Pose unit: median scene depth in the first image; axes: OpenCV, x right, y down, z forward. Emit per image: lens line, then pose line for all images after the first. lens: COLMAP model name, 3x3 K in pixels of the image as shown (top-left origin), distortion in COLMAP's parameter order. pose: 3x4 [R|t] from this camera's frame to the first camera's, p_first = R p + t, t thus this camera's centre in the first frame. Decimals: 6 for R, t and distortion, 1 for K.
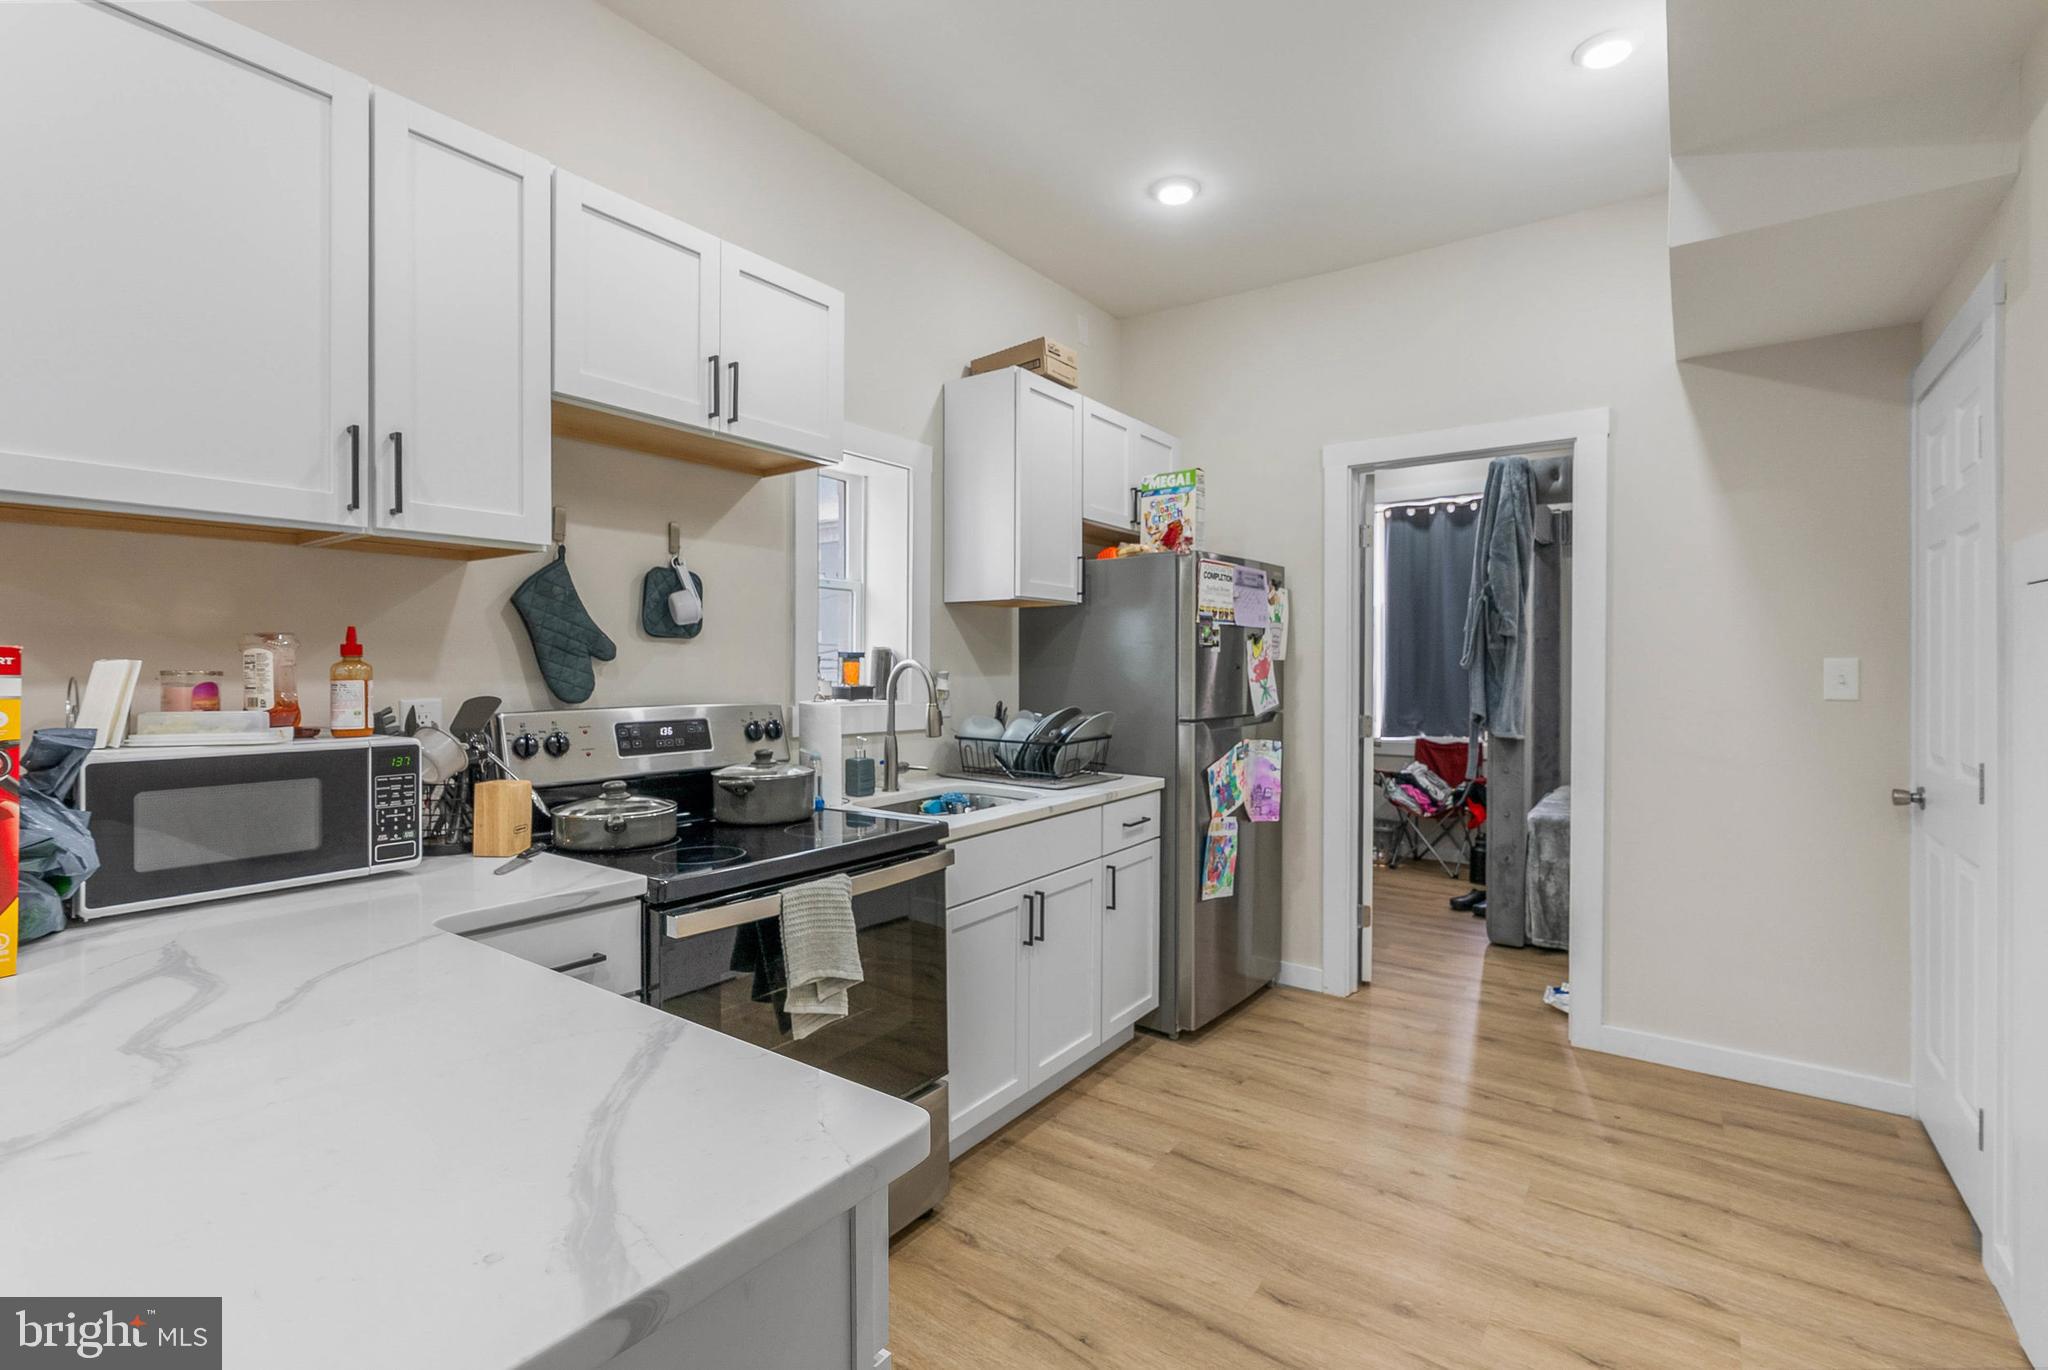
lens RADIAL K [[934.9, 0, 1034.8], [0, 934.9, 668.9], [0, 0, 1]] dist [-0.008621, 0.002594]
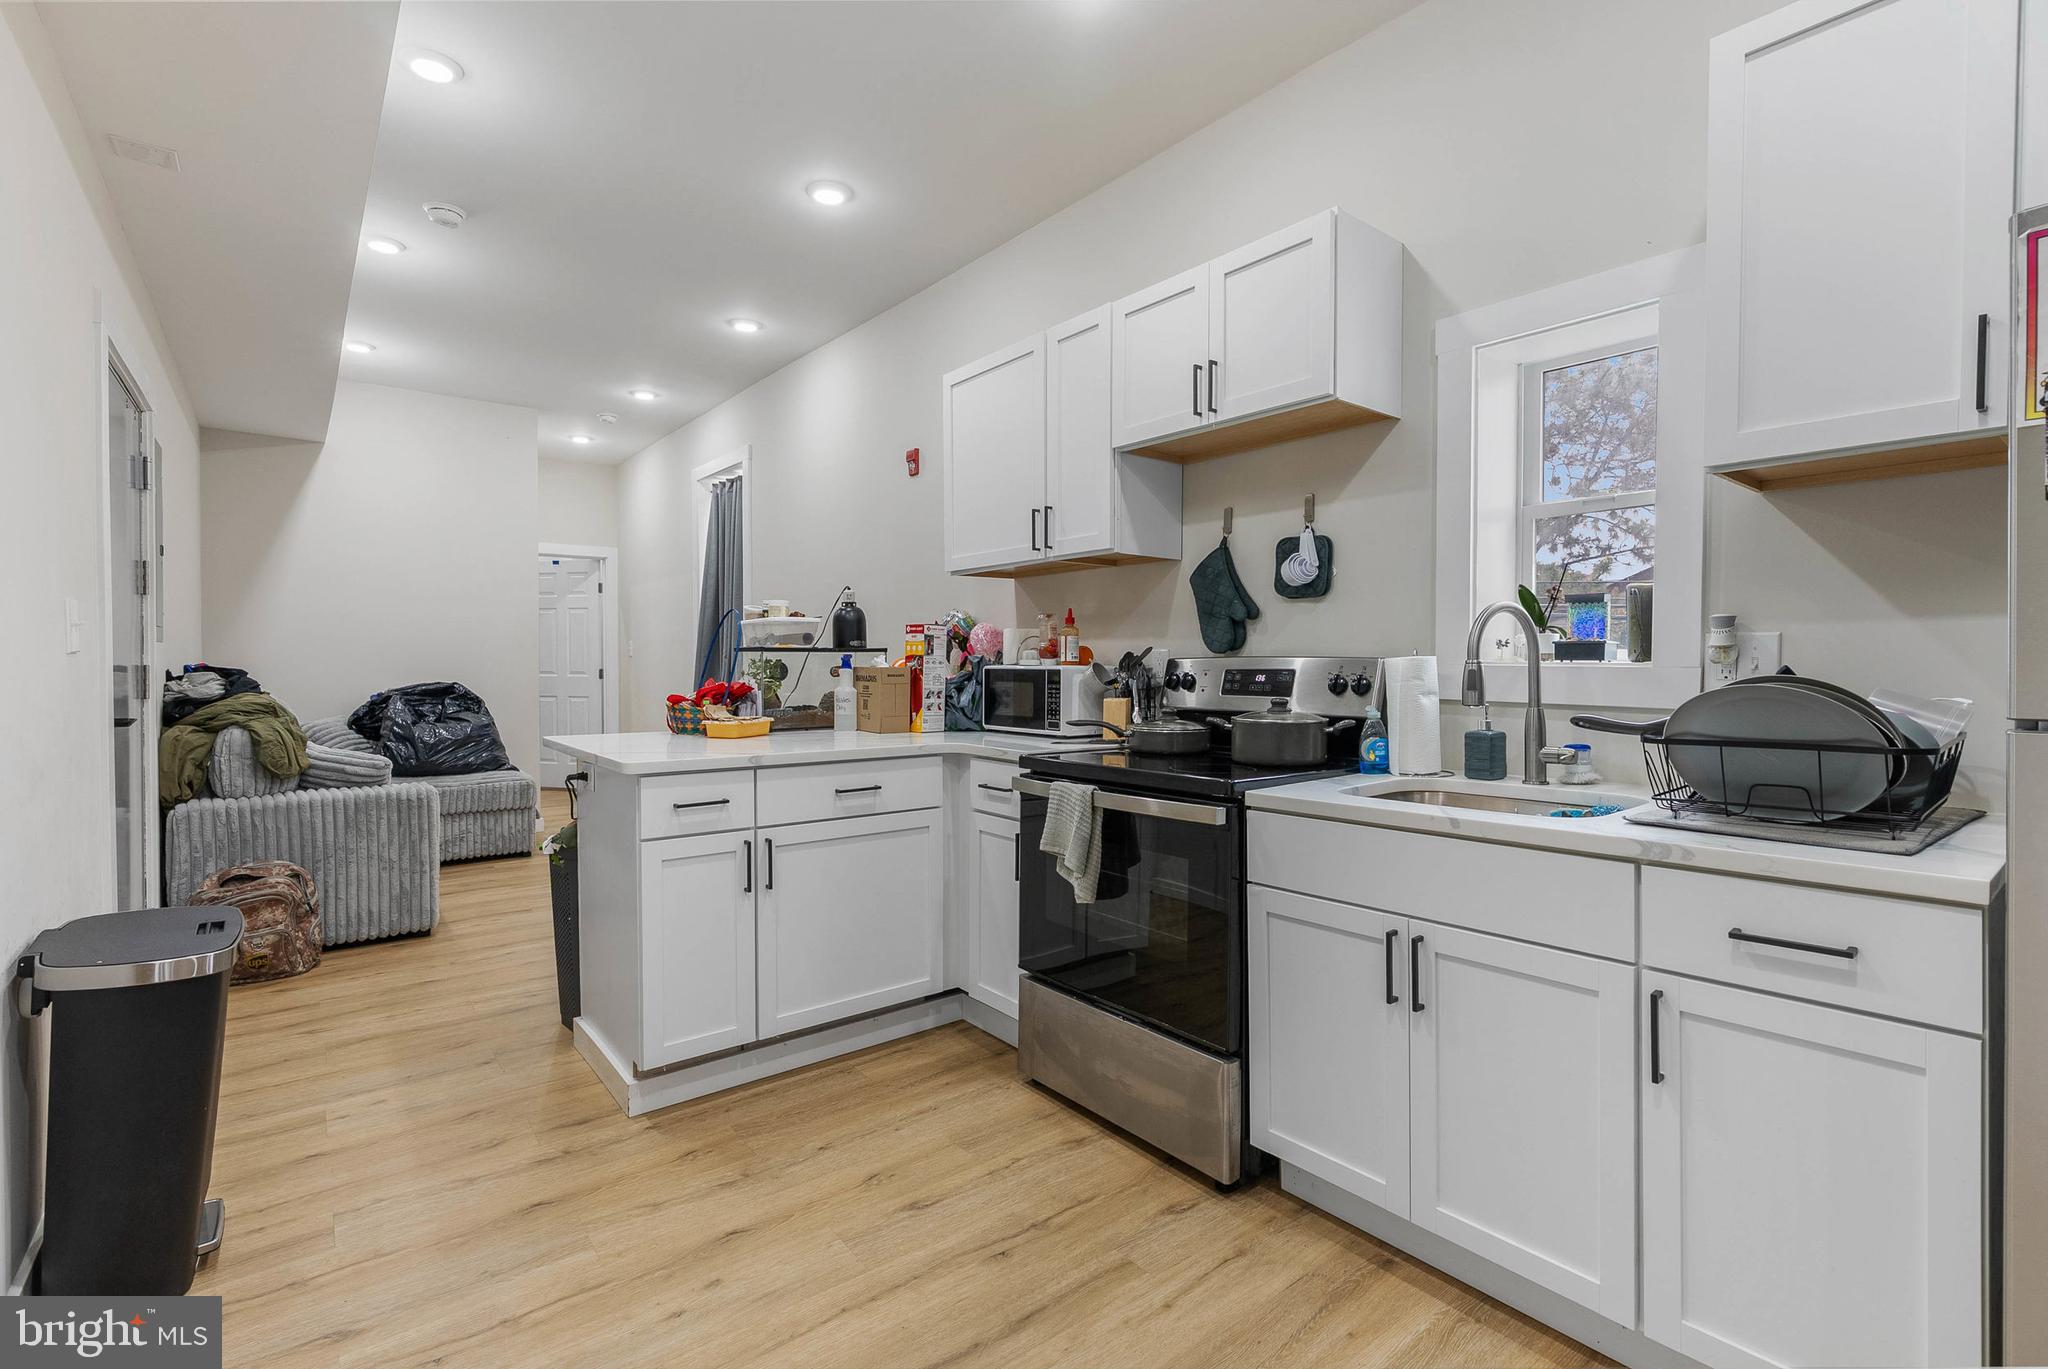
lens RADIAL K [[934.9, 0, 1029.5], [0, 934.9, 679.0], [0, 0, 1]] dist [-0.008621, 0.002594]
pose [[-0.279010, 0.016902, -0.960139, 0.590985], [-0.000407, 0.999843, 0.017720, 0.033781], [0.960288, 0.005335, -0.278960, 0.752732]]
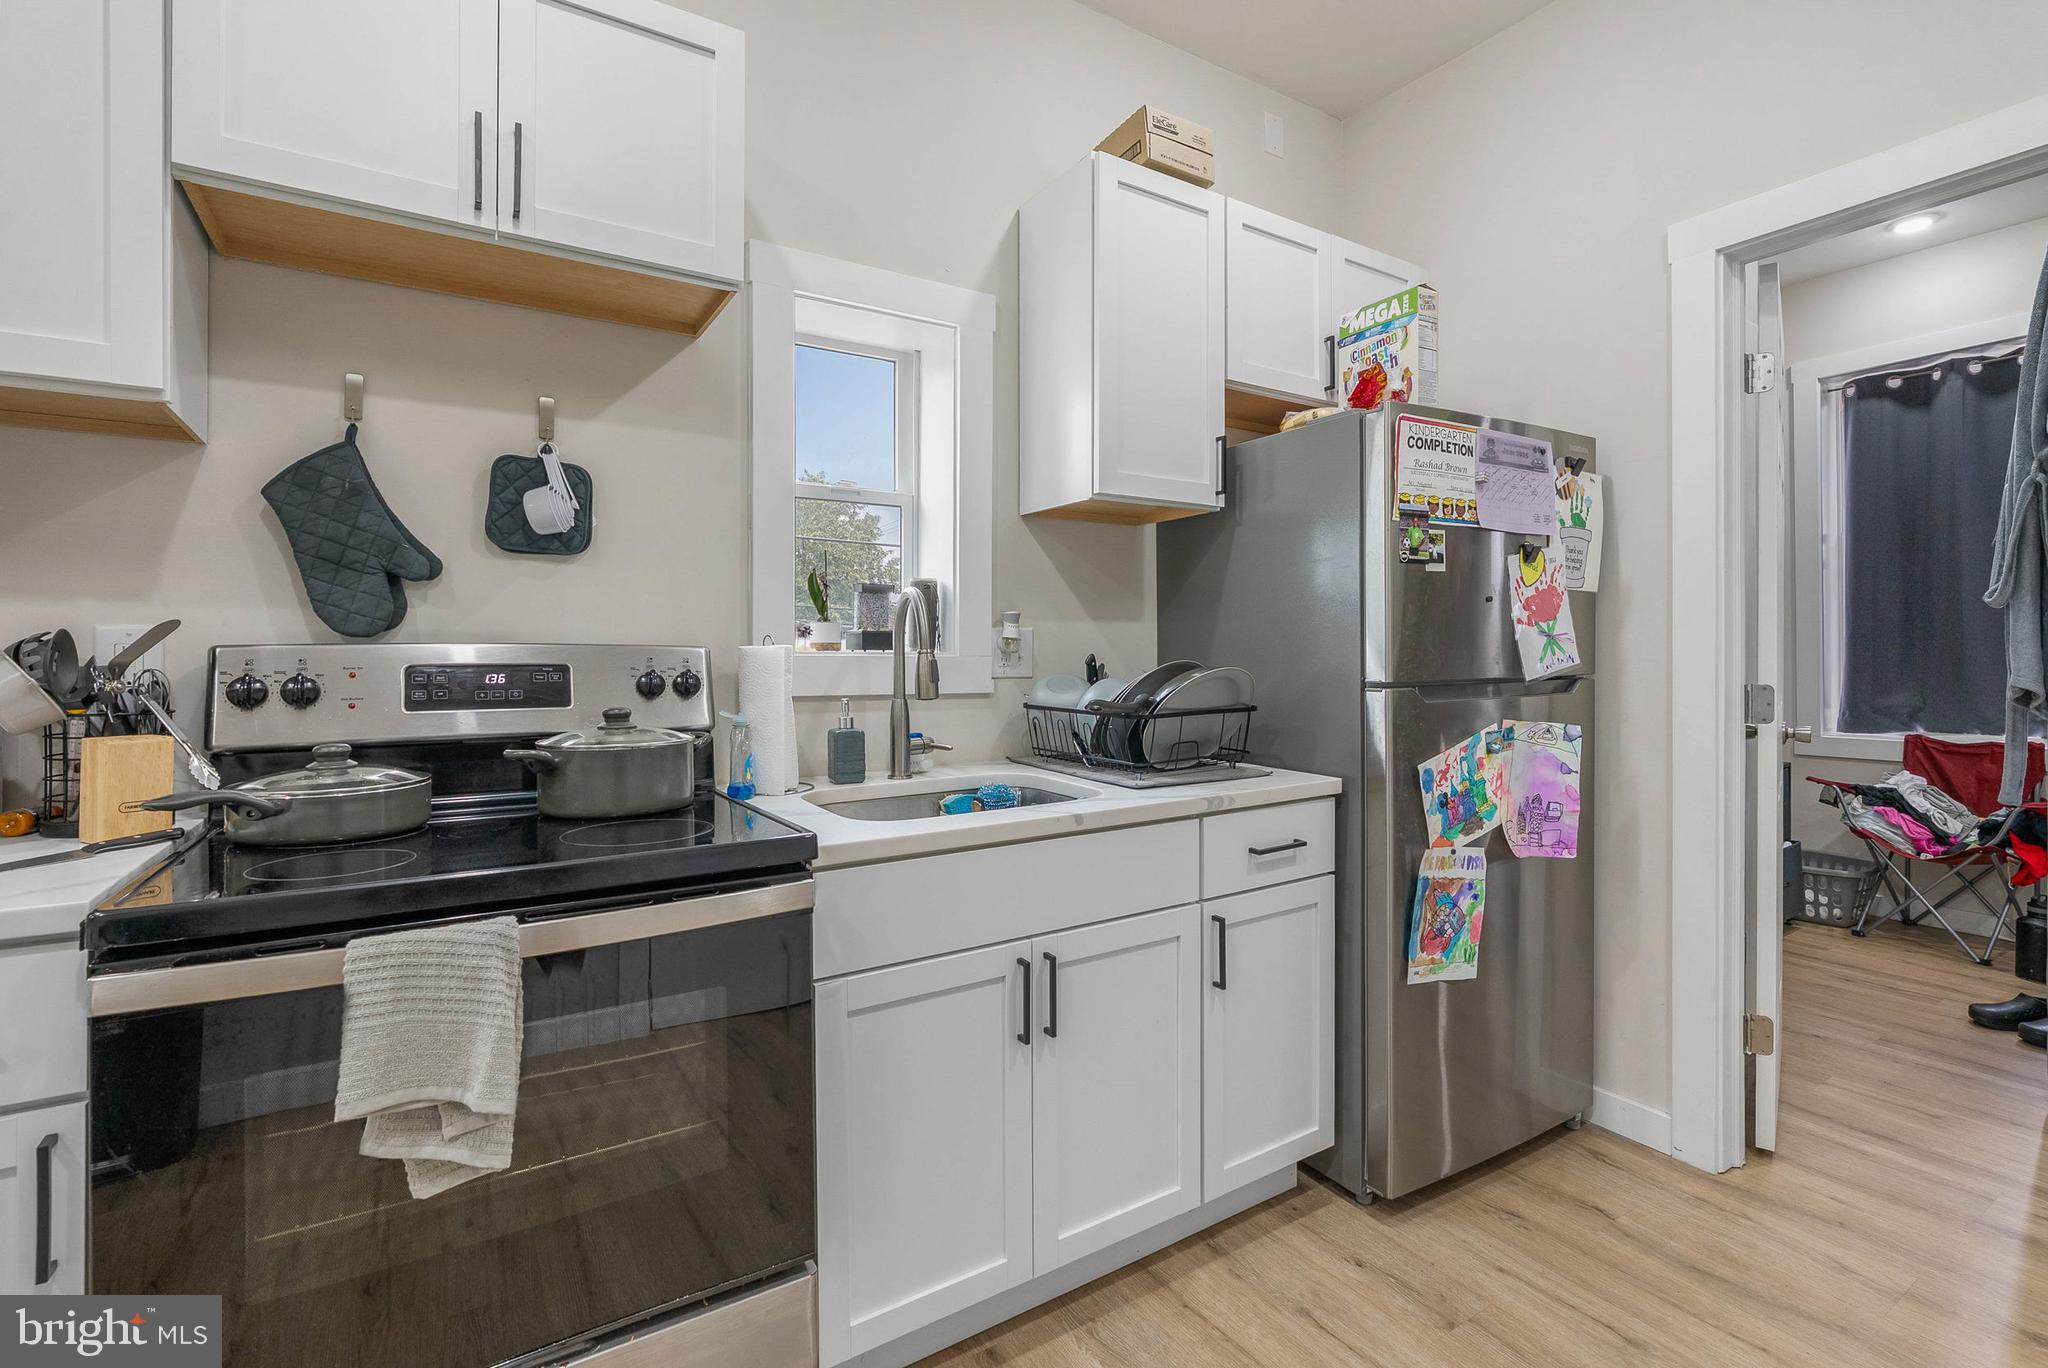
lens RADIAL K [[934.9, 0, 1030.4], [0, 934.9, 651.8], [0, 0, 1]] dist [-0.008621, 0.002594]
pose [[0.925246, -0.003981, -0.379348, 0.183916], [0.002854, 0.999990, -0.003533, 0.035685], [0.379358, 0.002186, 0.925248, 0.354669]]
